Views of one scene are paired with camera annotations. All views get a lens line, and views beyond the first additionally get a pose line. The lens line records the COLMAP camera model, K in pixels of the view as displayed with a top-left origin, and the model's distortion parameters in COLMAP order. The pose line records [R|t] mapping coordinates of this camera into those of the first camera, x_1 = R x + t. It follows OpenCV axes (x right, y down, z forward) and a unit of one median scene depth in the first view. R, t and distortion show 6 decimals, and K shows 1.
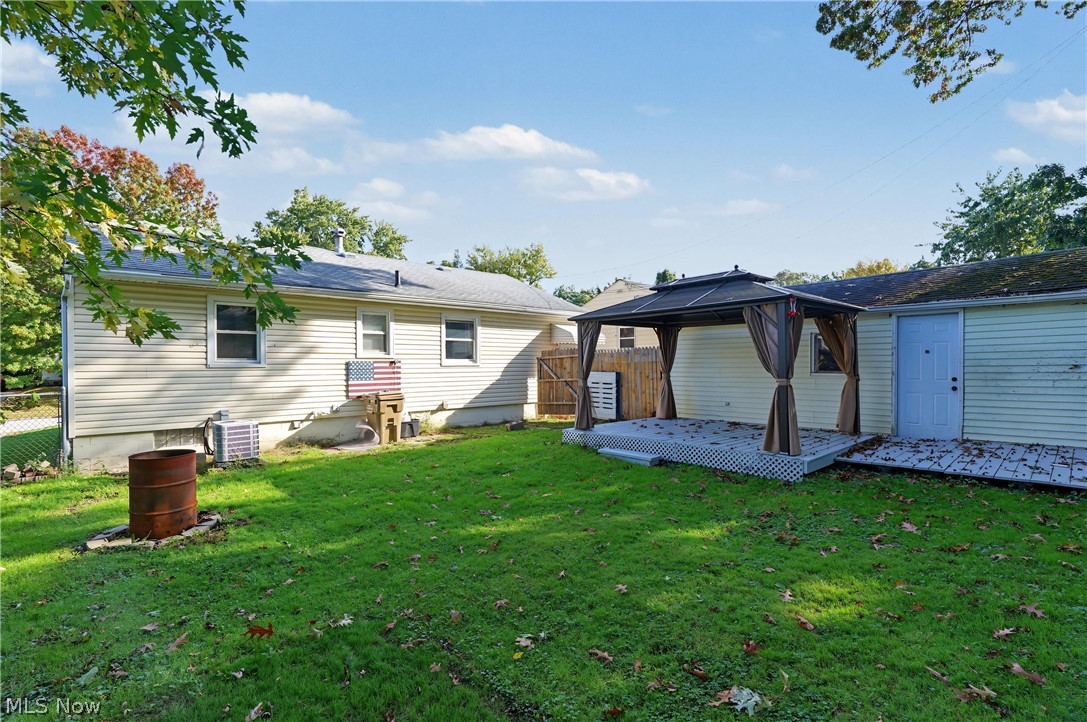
lens RADIAL K [[493.2, 0, 543.5], [0, 493.2, 361.0], [0, 0, 1]] dist [-0.006492, 0.000649]
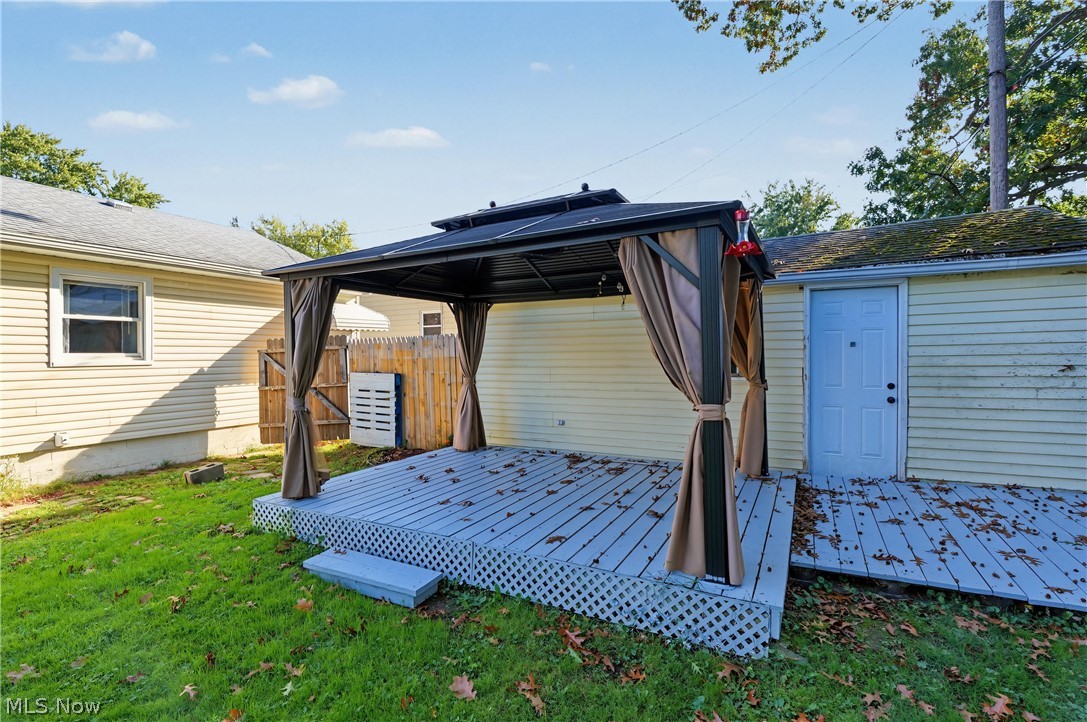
lens RADIAL K [[493.2, 0, 543.5], [0, 493.2, 361.0], [0, 0, 1]] dist [-0.006492, 0.000649]
pose [[0.934921, -0.005509, 0.354812, 0.116548], [-0.000072, 0.999877, 0.015713, -0.004855], [-0.354855, -0.014716, 0.934805, 0.385910]]
